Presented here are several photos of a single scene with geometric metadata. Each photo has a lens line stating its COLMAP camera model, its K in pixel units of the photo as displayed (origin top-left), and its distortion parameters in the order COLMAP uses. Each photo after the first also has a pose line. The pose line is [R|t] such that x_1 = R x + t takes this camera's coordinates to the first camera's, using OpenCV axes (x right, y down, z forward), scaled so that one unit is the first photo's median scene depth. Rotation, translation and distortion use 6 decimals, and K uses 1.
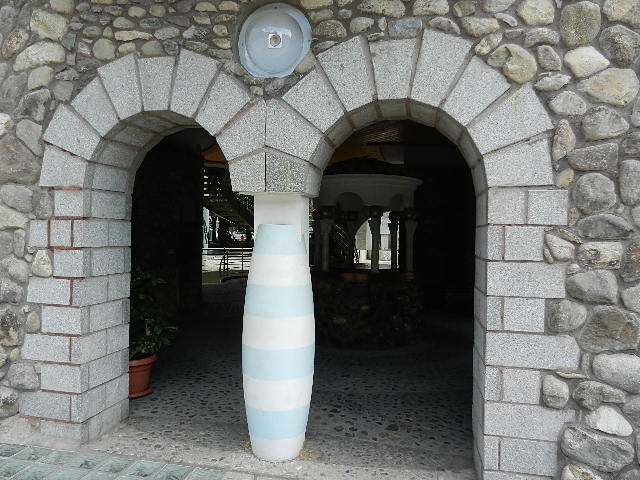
lens RADIAL K [[471.8, 0, 320.9], [0, 471.8, 241.1], [0, 0, 1]] dist [0.004073, -0.003777]
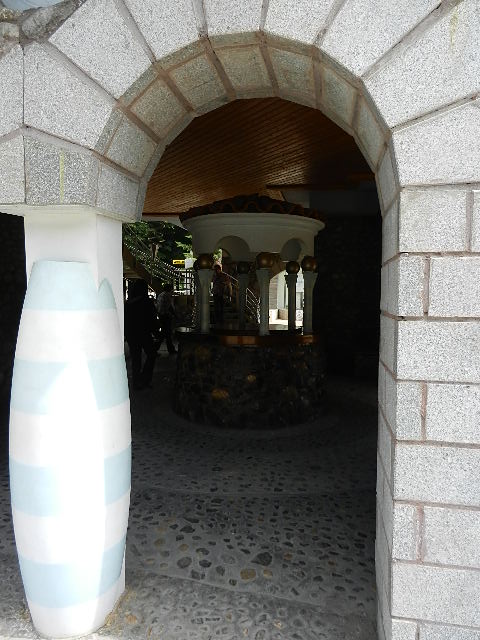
lens RADIAL K [[468.7, 0, 239.5], [0, 468.7, 318.1], [0, 0, 1]] dist [0.011219, 0.008368]
pose [[0.999984, -0.005474, 0.001464, 0.142563], [0.005419, 0.999361, 0.035328, 0.018180], [-0.001657, -0.035320, 0.999375, 0.386434]]
